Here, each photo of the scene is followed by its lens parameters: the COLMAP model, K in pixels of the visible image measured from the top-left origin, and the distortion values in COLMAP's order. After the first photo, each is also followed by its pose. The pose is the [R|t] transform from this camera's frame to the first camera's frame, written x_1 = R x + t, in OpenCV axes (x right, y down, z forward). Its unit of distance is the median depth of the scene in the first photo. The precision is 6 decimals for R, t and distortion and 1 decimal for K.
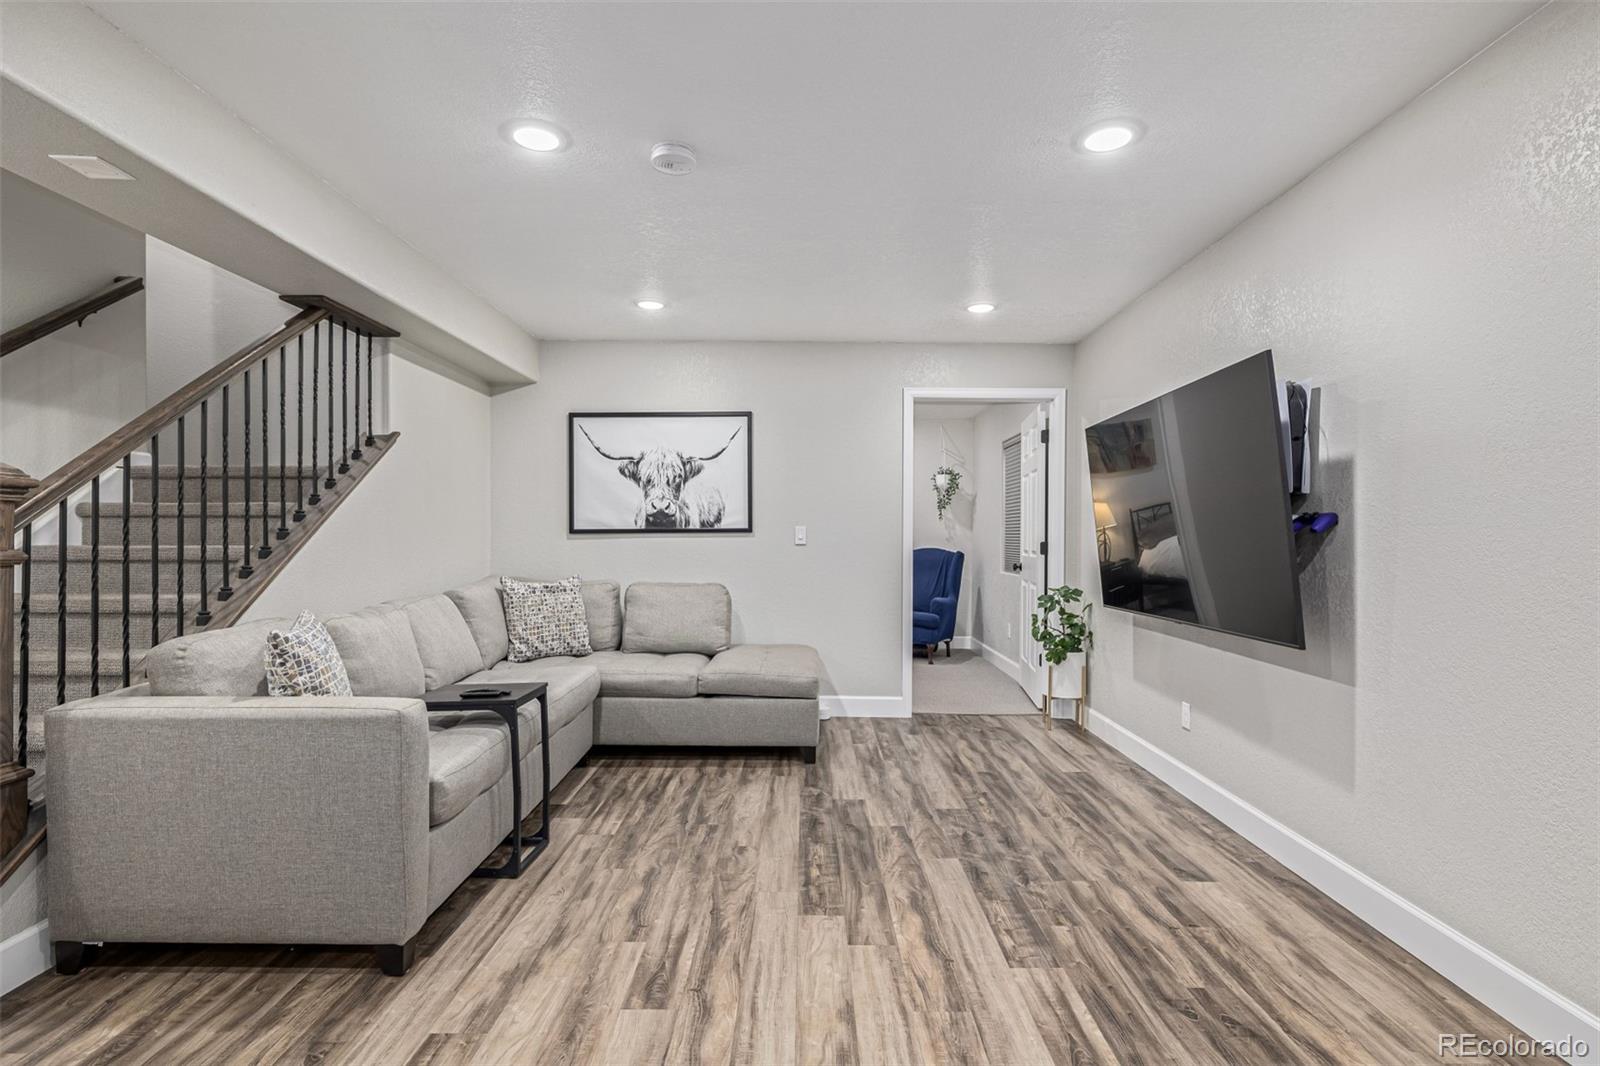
lens RADIAL K [[794.6, 0, 802.6], [0, 794.6, 532.8], [0, 0, 1]] dist [-0.000143, 0.000042]
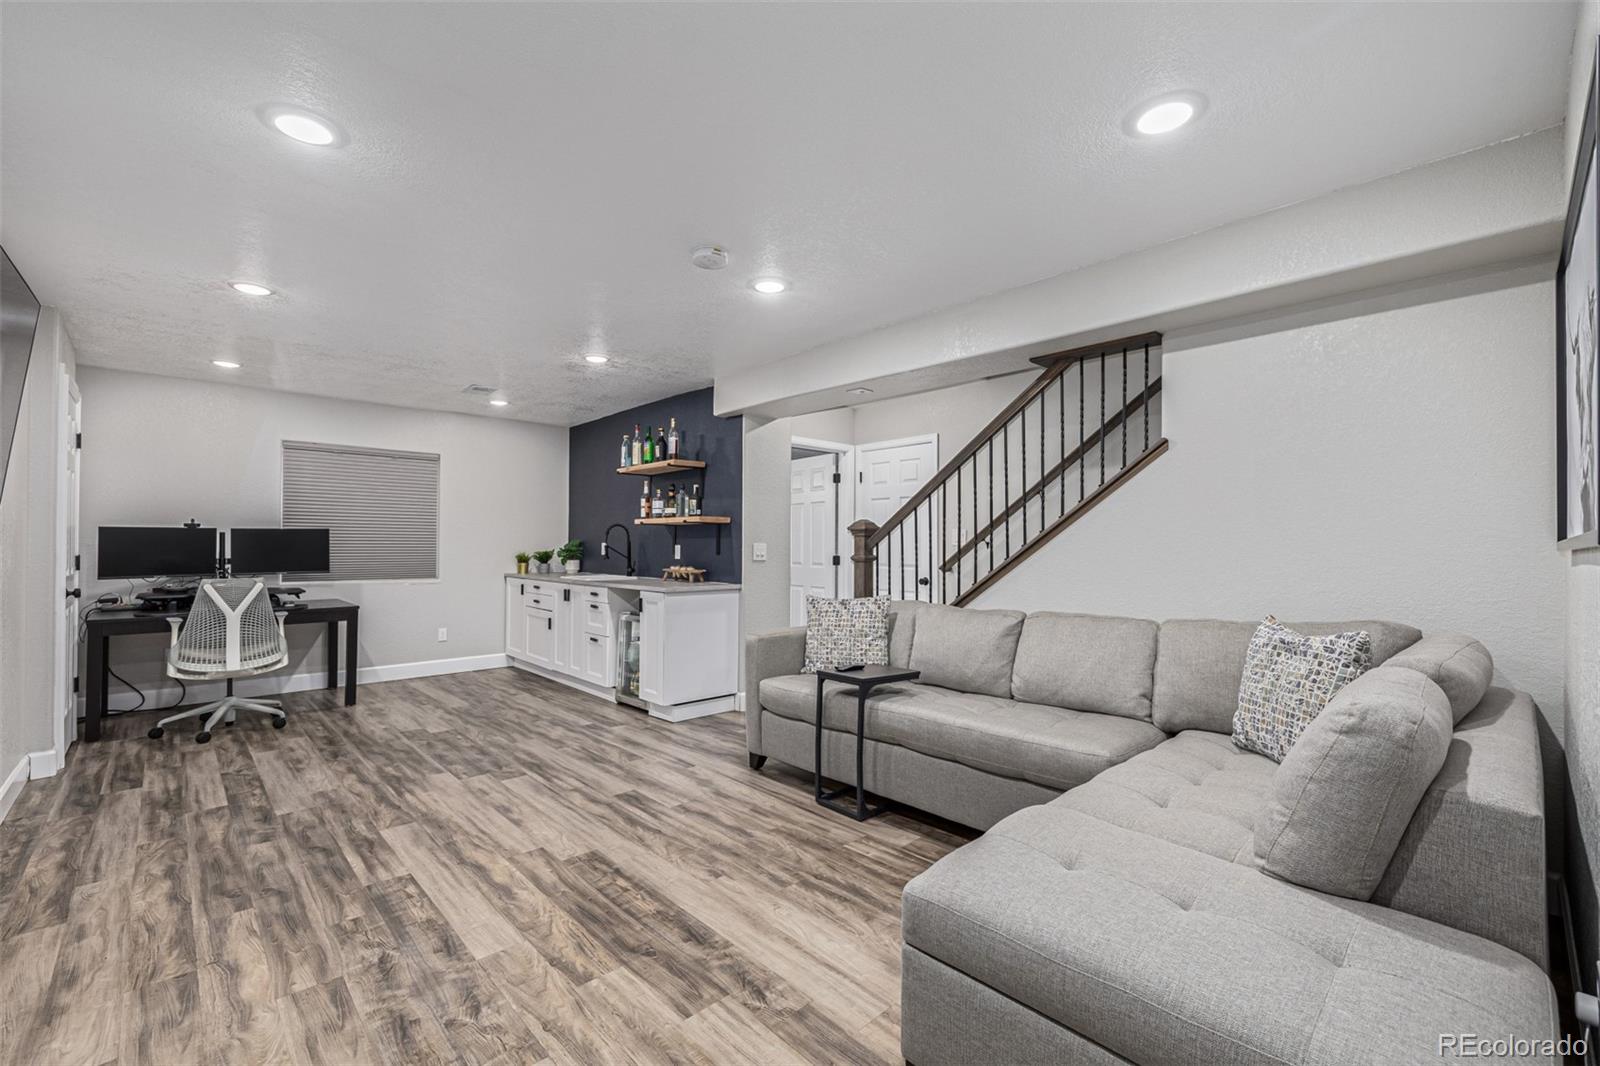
lens RADIAL K [[674.3, 0, 805.1], [0, 674.3, 541.4], [0, 0, 1]] dist [0.003624, -0.000675]
pose [[-0.726593, -0.010971, -0.686981, 0.456710], [-0.003022, 0.999914, -0.012772, 0.001855], [0.687062, -0.007204, -0.726564, 1.846525]]
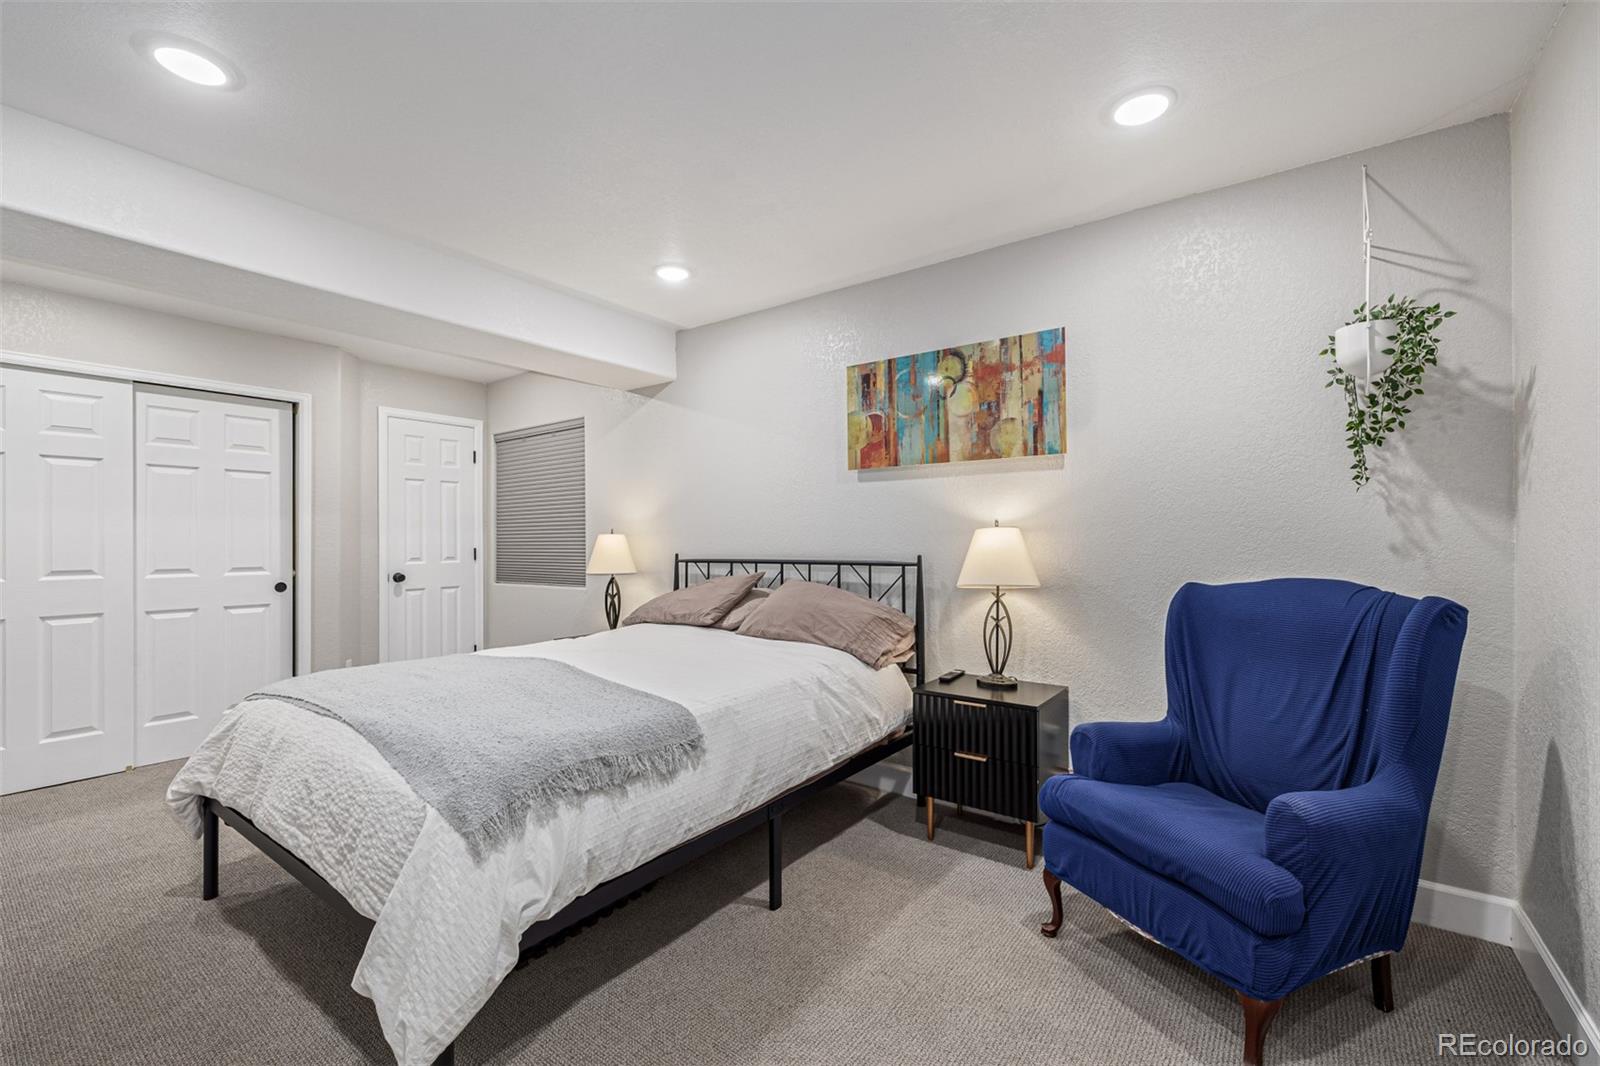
lens RADIAL K [[674.3, 0, 798.6], [0, 674.3, 529.6], [0, 0, 1]] dist [0.003624, -0.000675]
pose [[0.812803, -0.010274, -0.582448, 0.243027], [0.007591, 0.999946, -0.007045, 0.001609], [0.582489, 0.001305, 0.812837, 1.094507]]
